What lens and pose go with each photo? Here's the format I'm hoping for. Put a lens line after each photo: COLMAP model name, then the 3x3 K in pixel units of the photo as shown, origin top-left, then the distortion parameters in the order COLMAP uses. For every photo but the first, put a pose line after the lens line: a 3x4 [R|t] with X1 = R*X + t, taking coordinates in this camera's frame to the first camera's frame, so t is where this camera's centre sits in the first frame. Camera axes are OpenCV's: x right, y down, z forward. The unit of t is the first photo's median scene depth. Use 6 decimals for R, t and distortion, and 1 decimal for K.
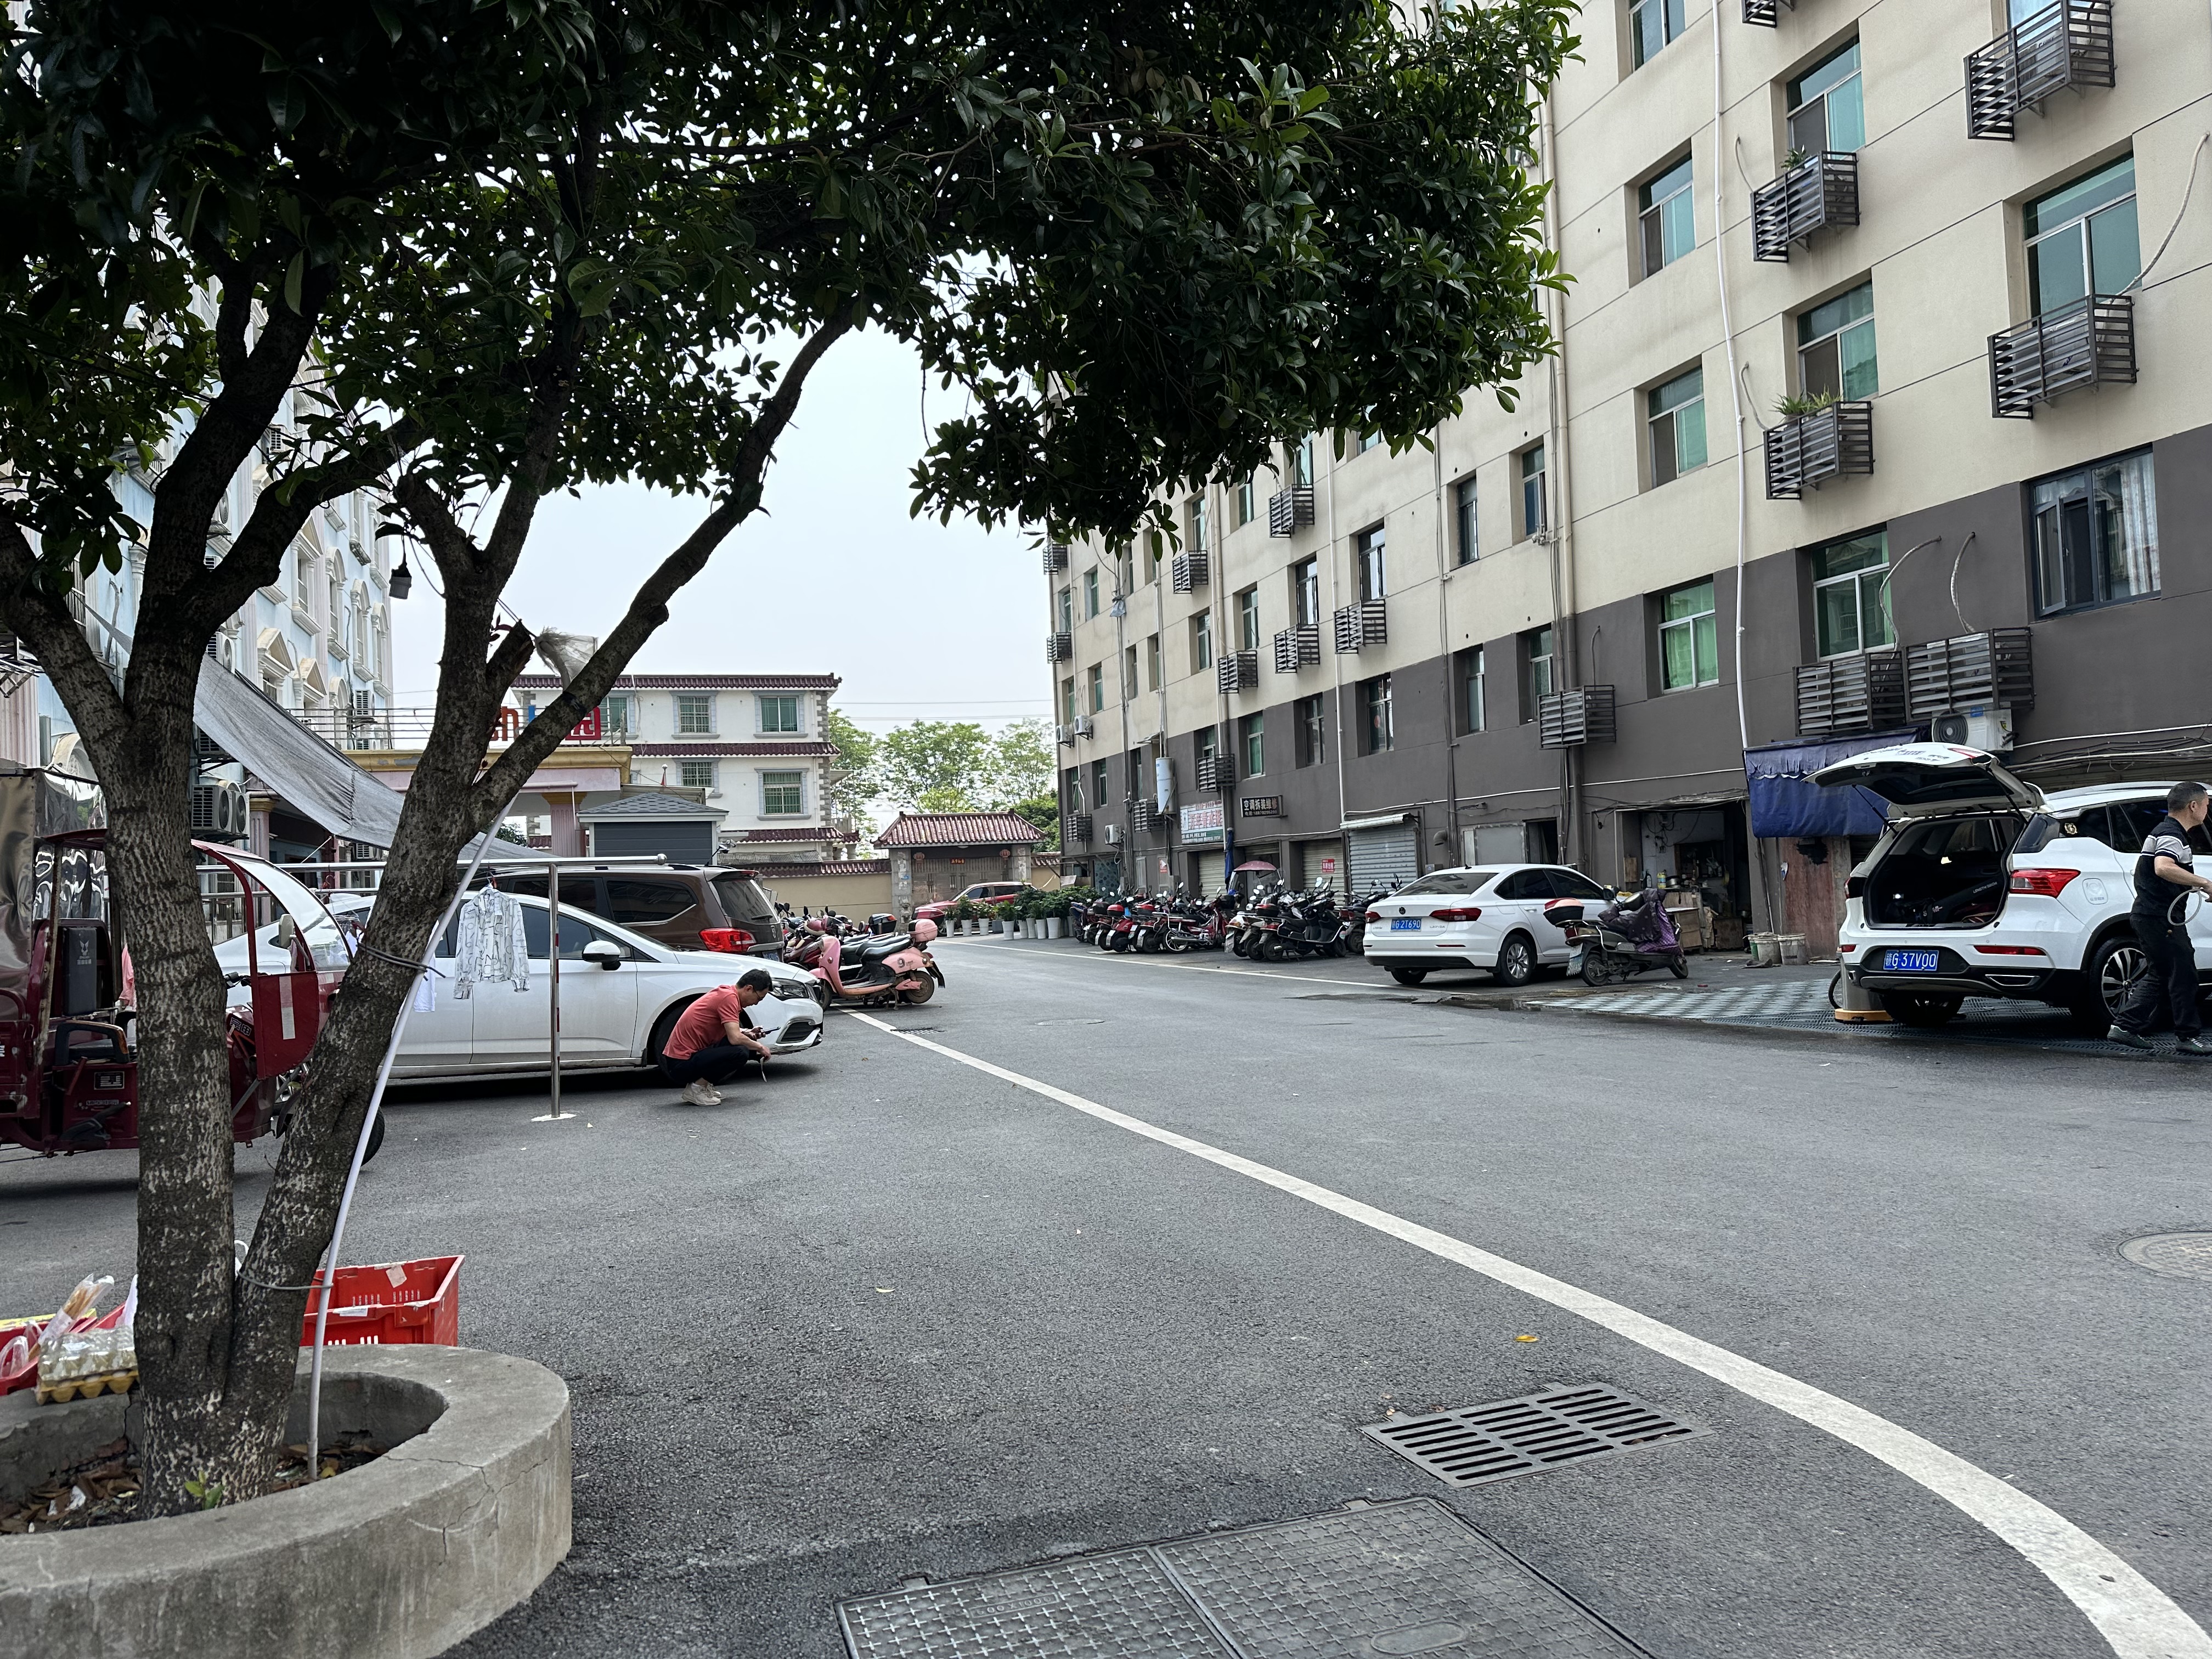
lens RADIAL K [[1448.9, 0, 1106.0], [0, 1448.9, 829.5], [0, 0, 1]] dist [0.002568, -0.014324]
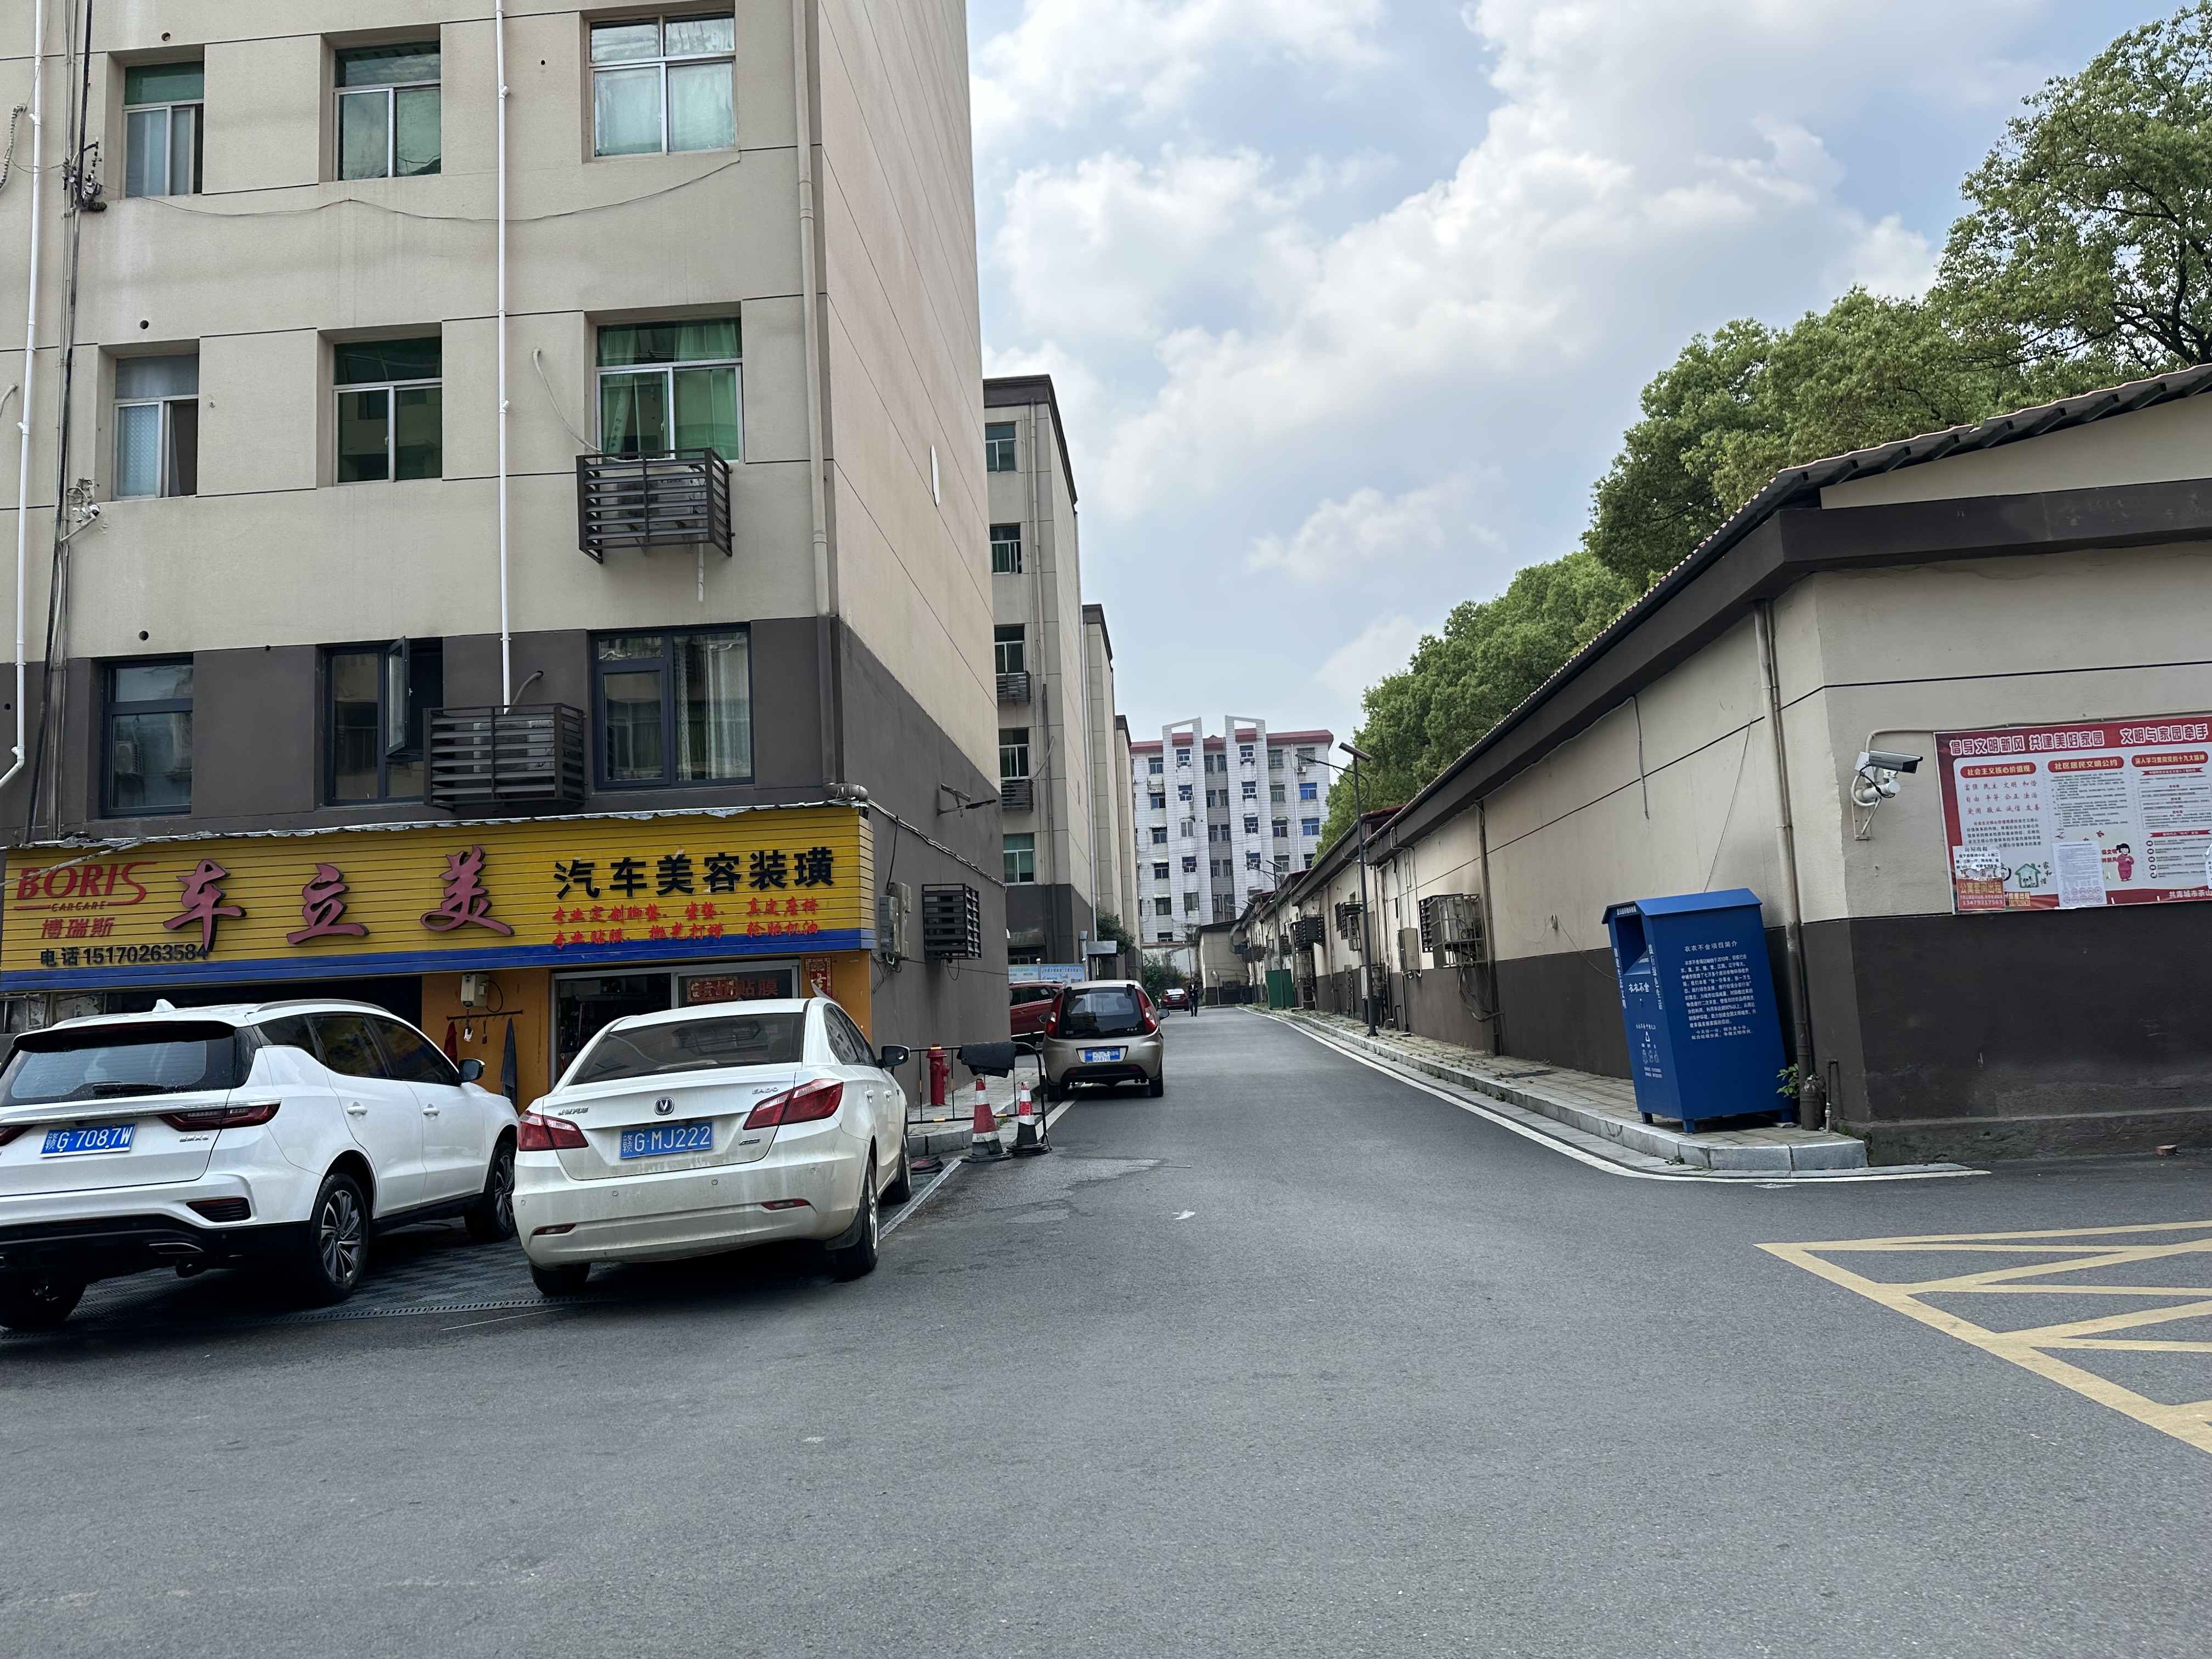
lens RADIAL K [[1633.7, 0, 1106.0], [0, 1633.7, 829.5], [0, 0, 1]] dist [0.063602, -0.000515]
pose [[0.396148, 0.136572, 0.907973, -0.151139], [-0.002666, 0.989043, -0.147602, 0.026199], [-0.918183, 0.056051, 0.392172, 0.410552]]
